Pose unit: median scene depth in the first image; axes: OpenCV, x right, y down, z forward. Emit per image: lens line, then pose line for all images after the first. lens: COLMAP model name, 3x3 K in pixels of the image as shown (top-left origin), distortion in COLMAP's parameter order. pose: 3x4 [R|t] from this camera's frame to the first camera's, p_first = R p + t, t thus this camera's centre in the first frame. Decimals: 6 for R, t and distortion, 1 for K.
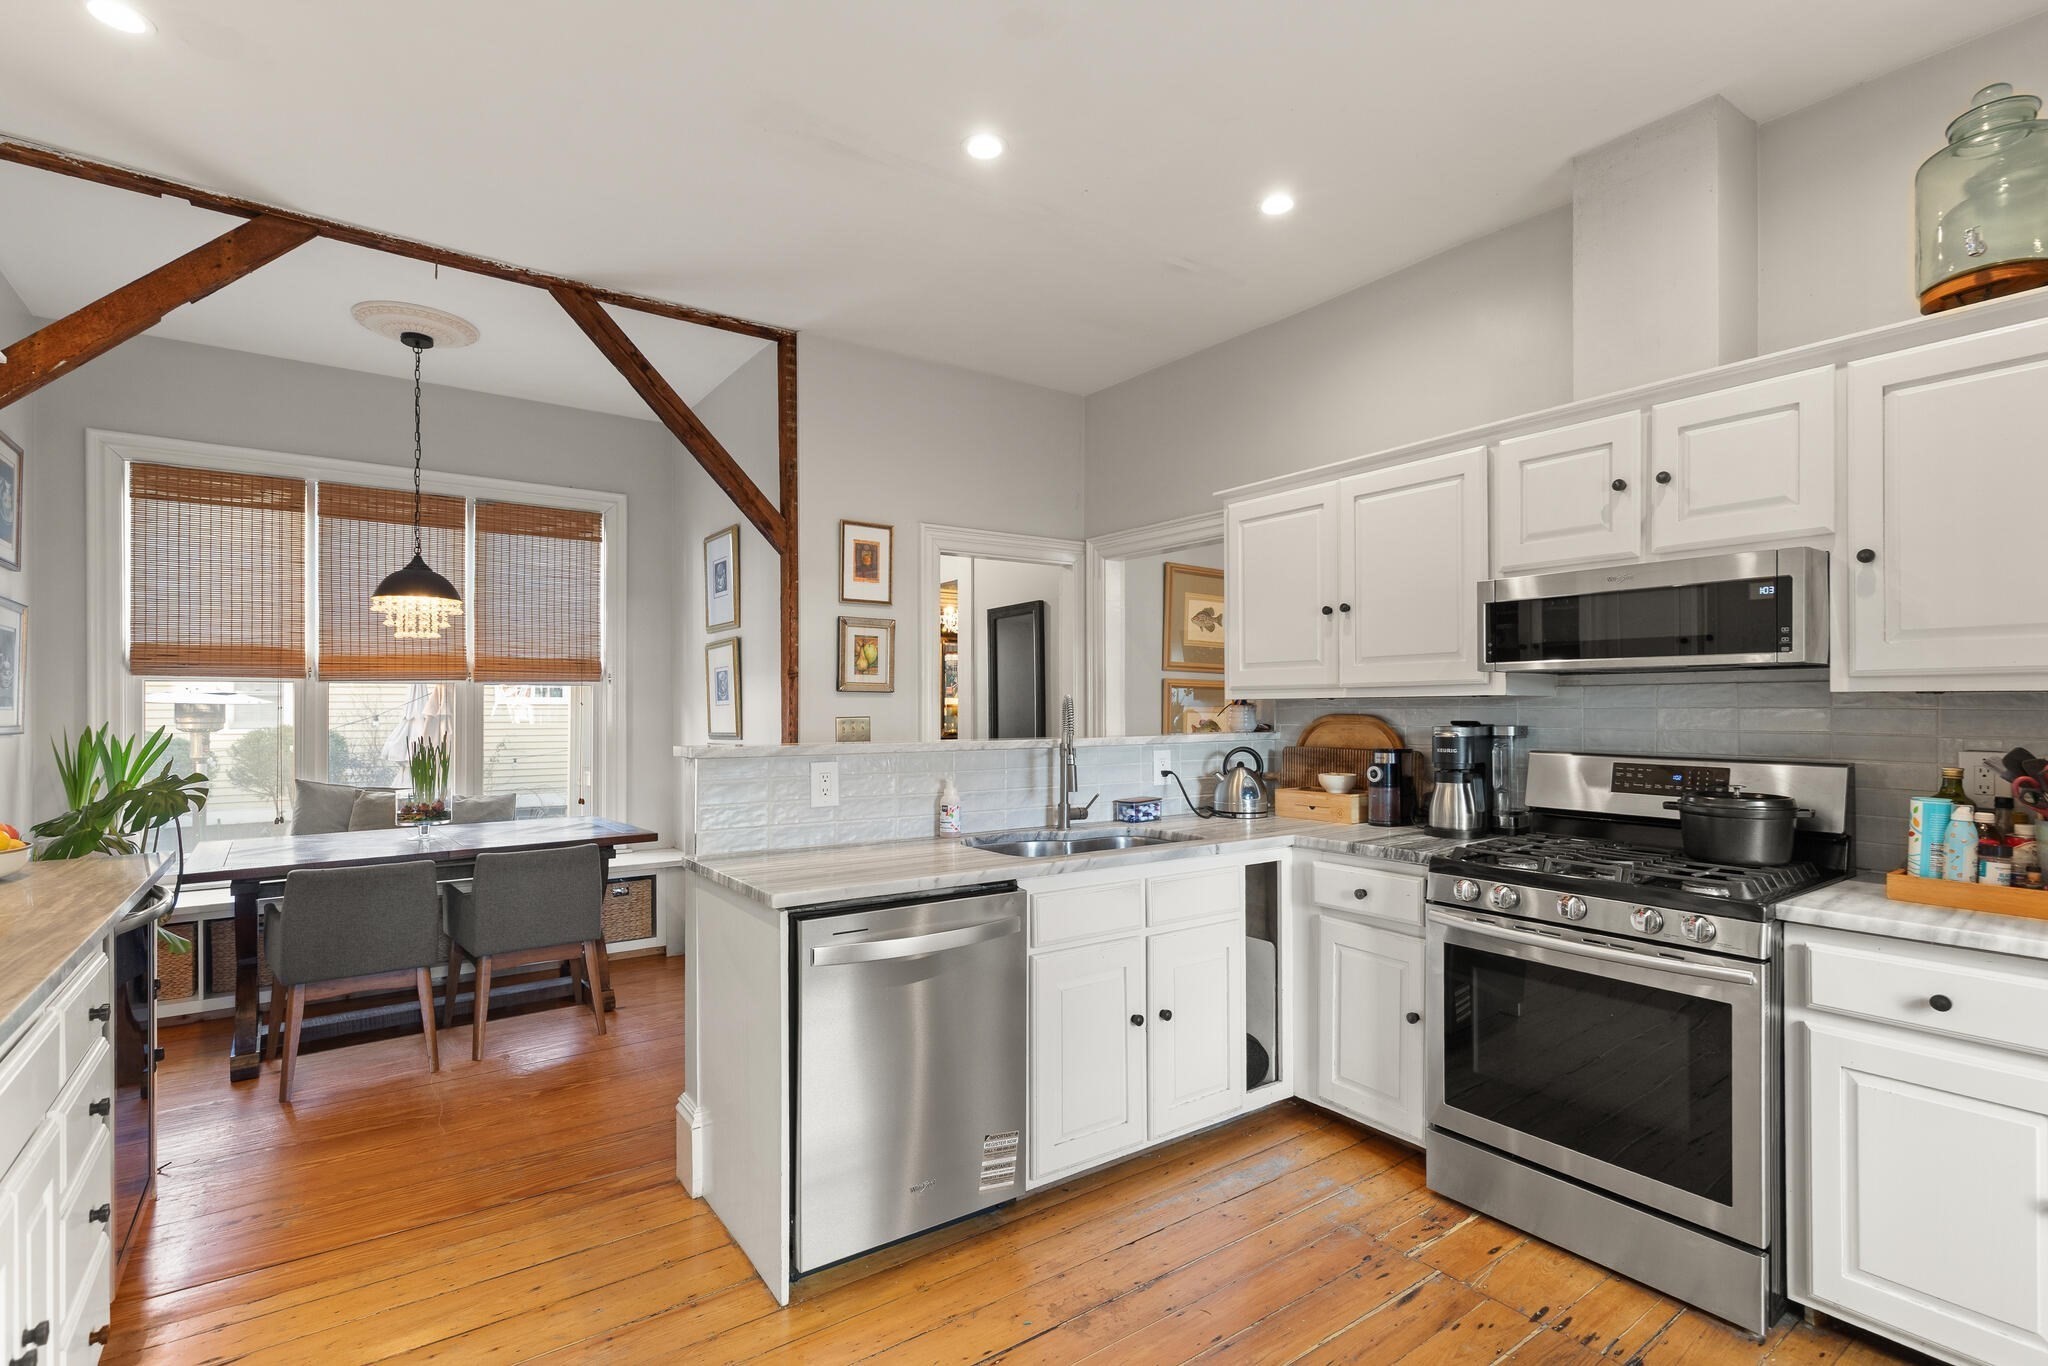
lens RADIAL K [[953.6, 0, 1021.5], [0, 953.6, 700.2], [0, 0, 1]] dist [-0.000825, -0.000537]
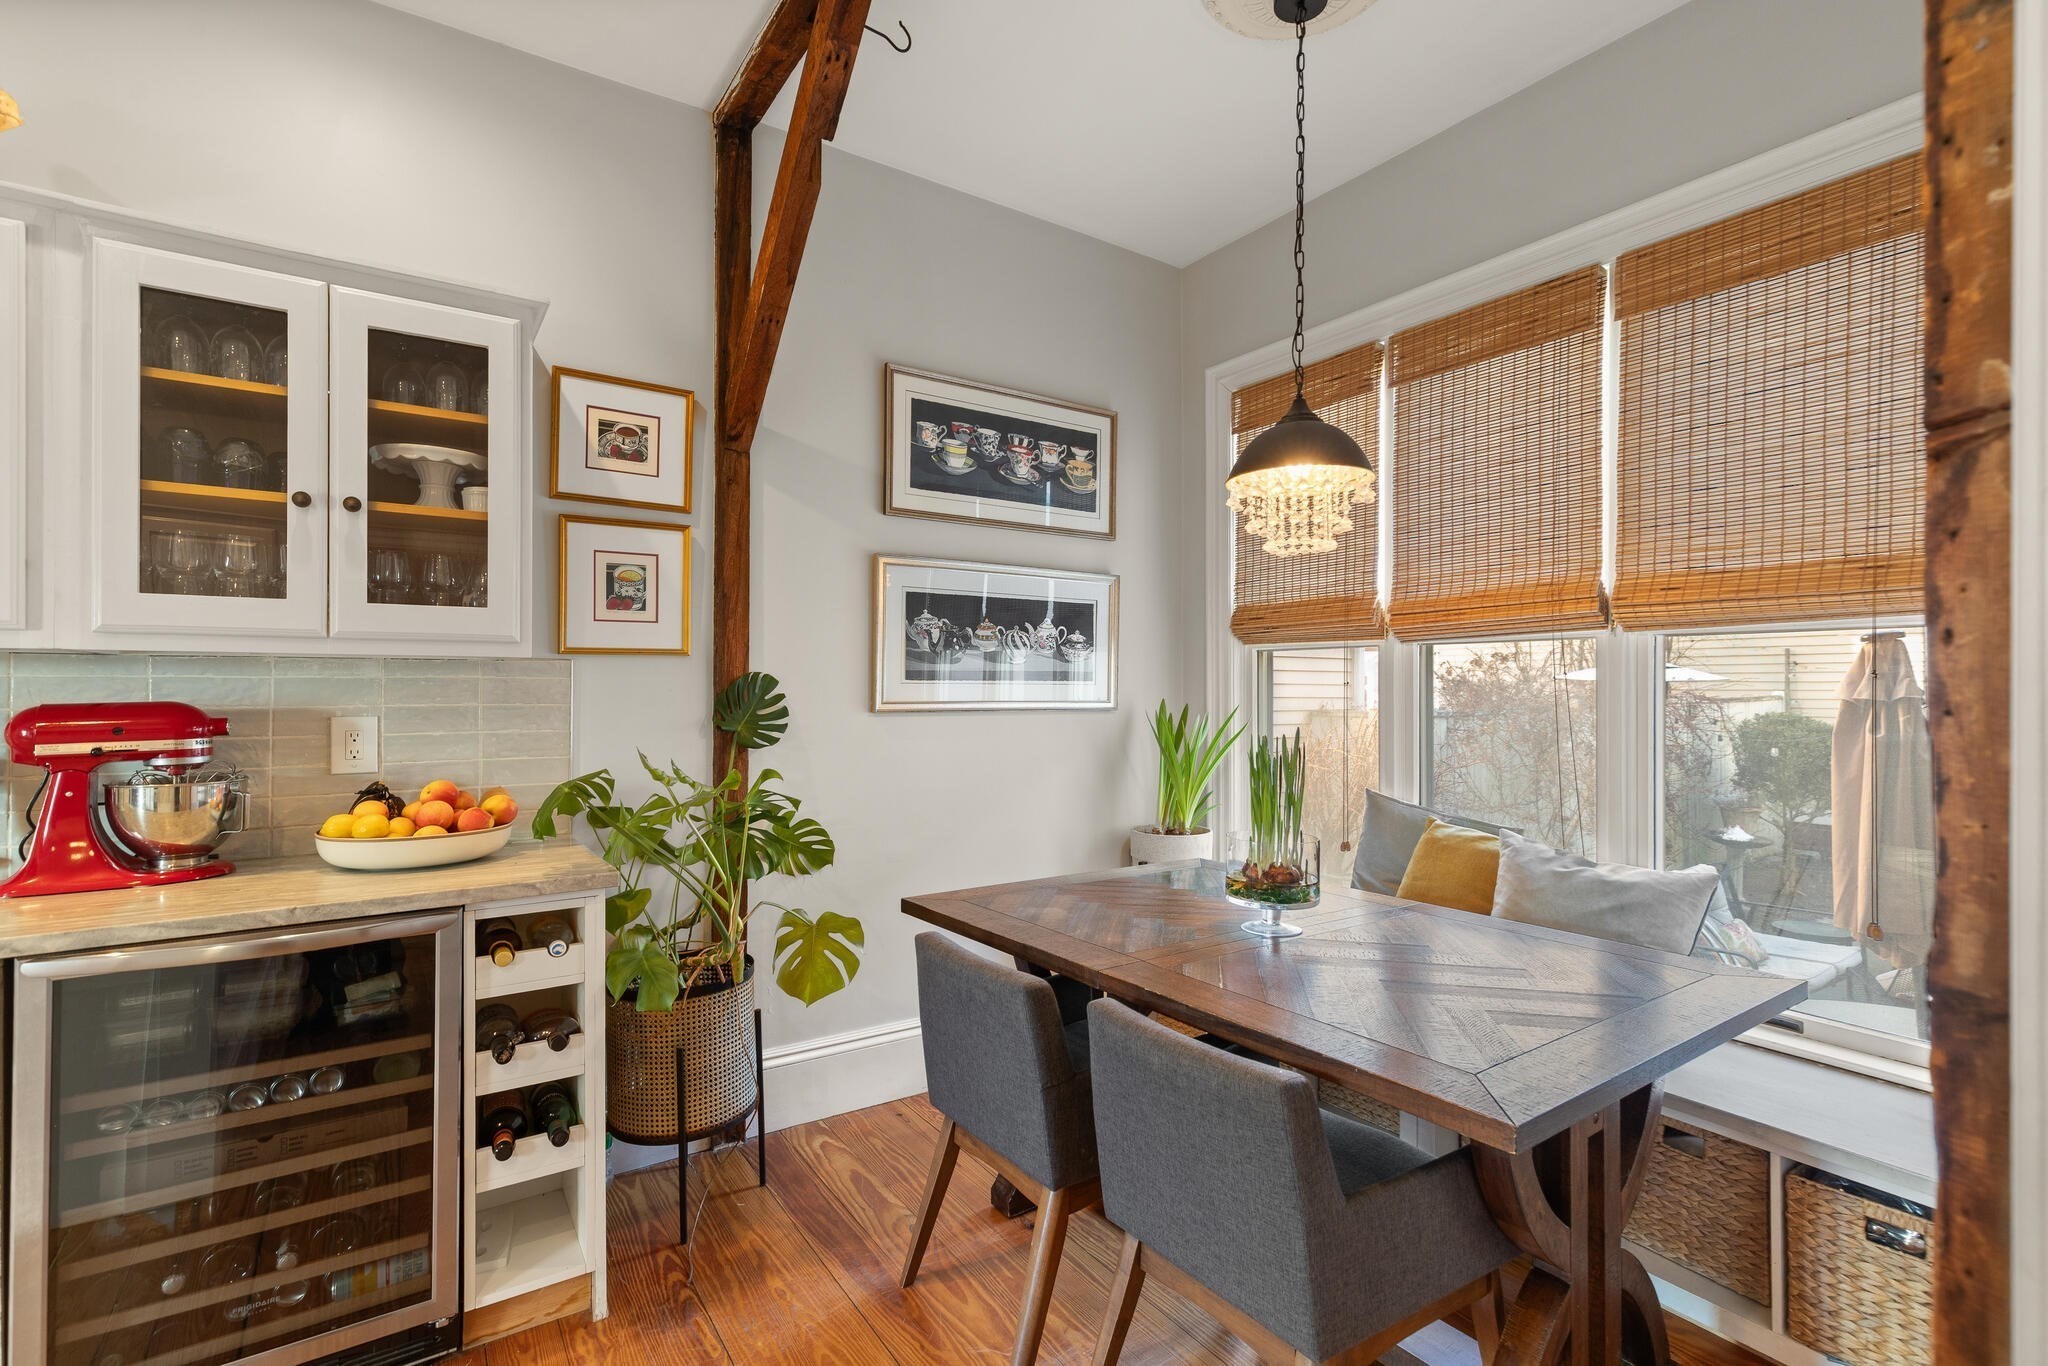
lens RADIAL K [[953.6, 0, 1029.5], [0, 953.6, 679.2], [0, 0, 1]] dist [-0.000825, -0.000537]
pose [[-0.039524, -0.006368, -0.999198, -0.086073], [0.004213, 0.999970, -0.006540, 0.008307], [0.999210, -0.004468, -0.039496, 0.825238]]
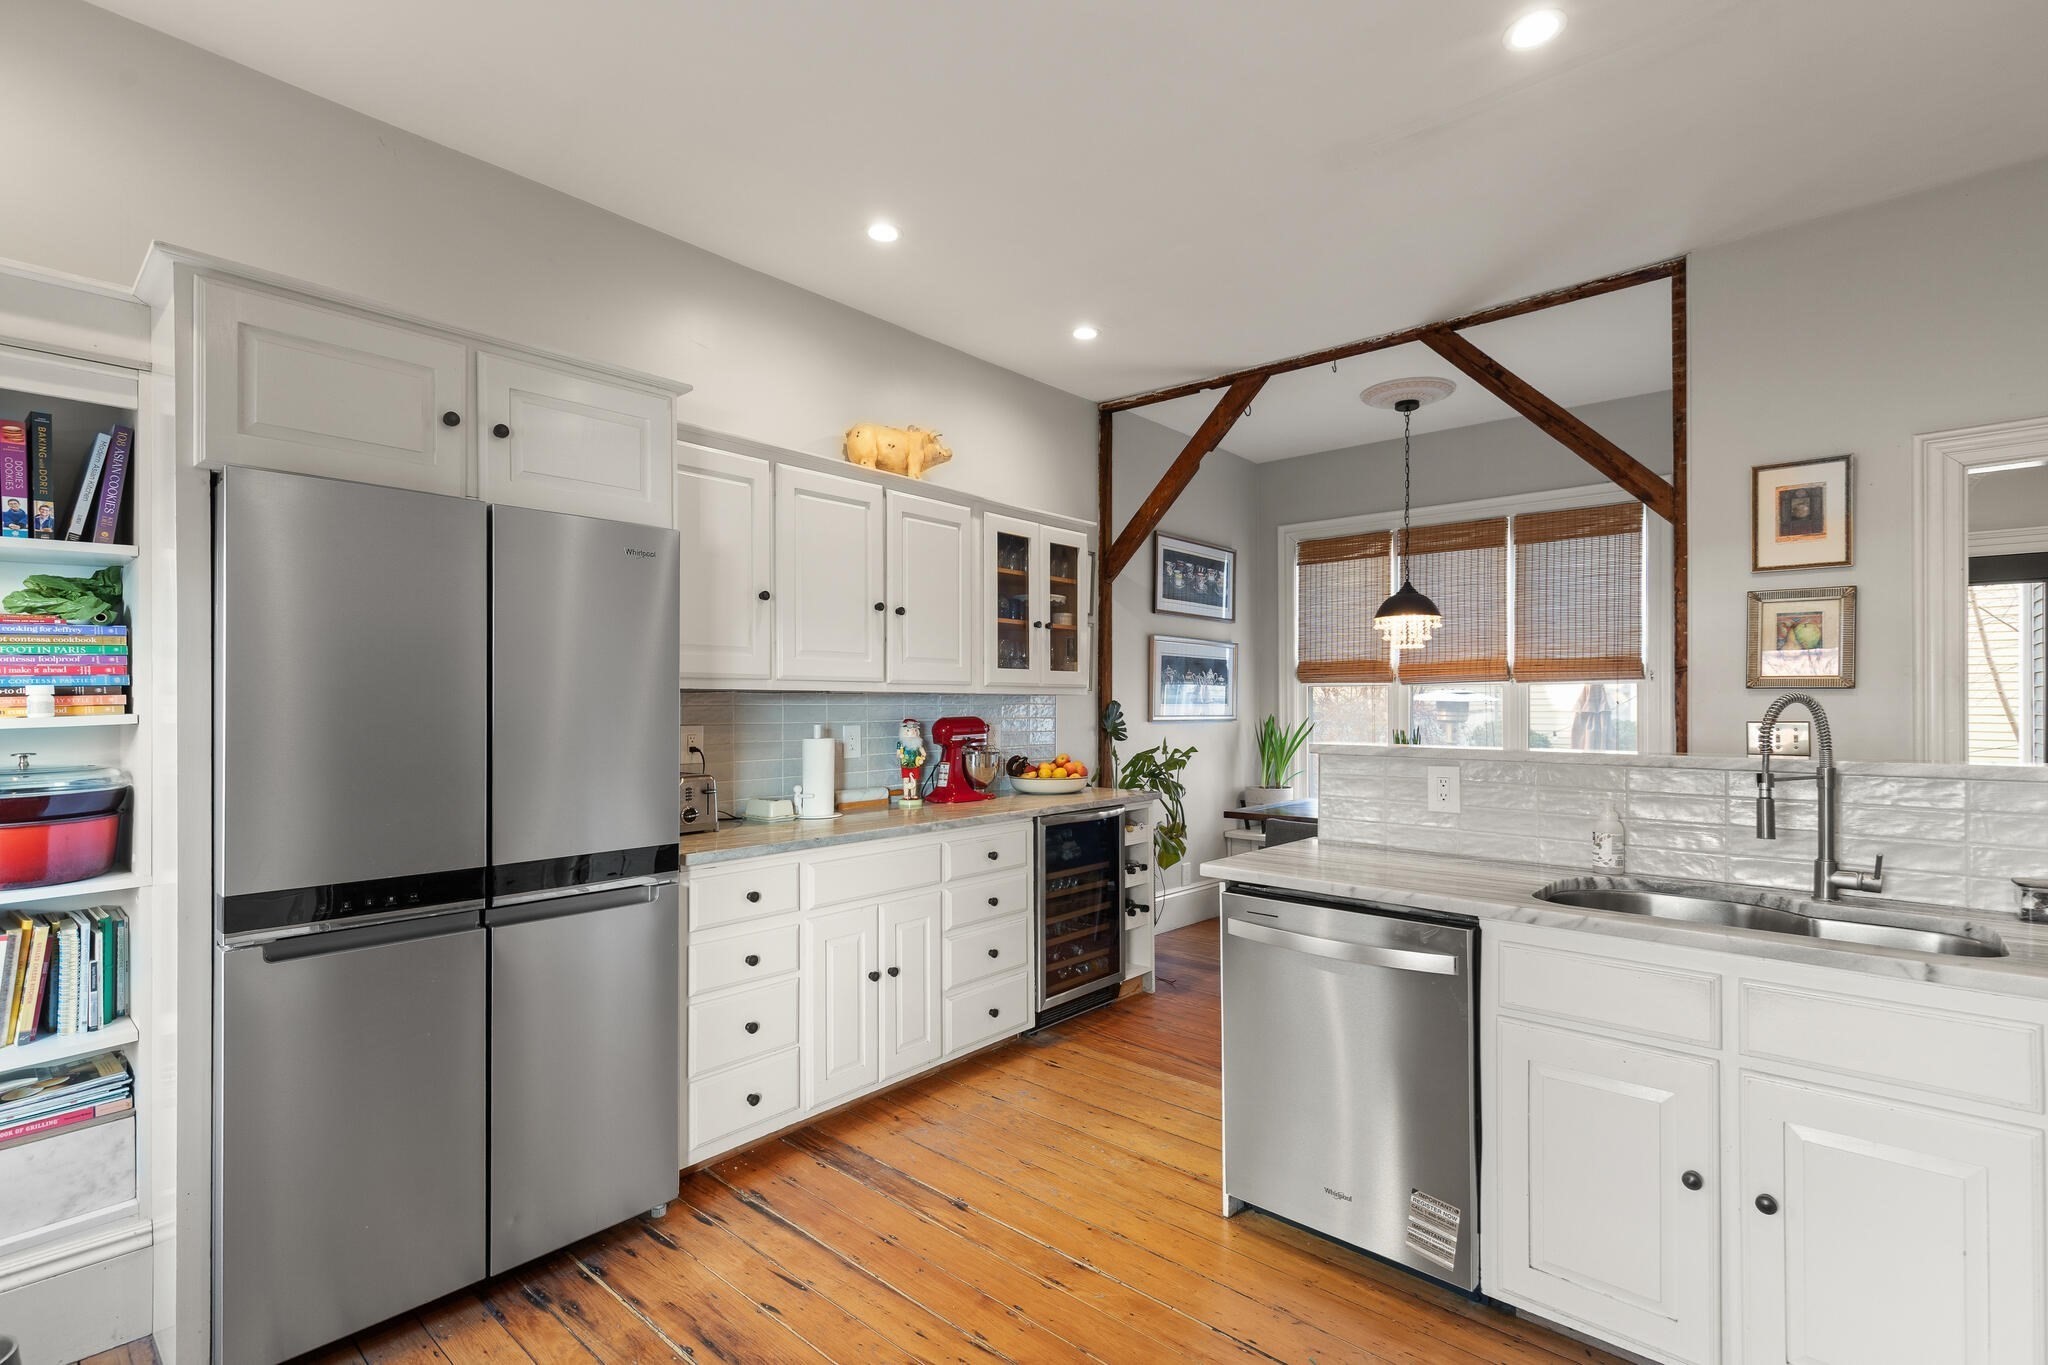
lens RADIAL K [[953.6, 0, 1032.2], [0, 953.6, 692.2], [0, 0, 1]] dist [-0.000825, -0.000537]
pose [[0.214515, -0.008446, -0.976684, 0.431685], [0.004357, 0.999961, -0.007690, -0.002892], [0.976711, -0.002606, 0.214543, 0.257471]]
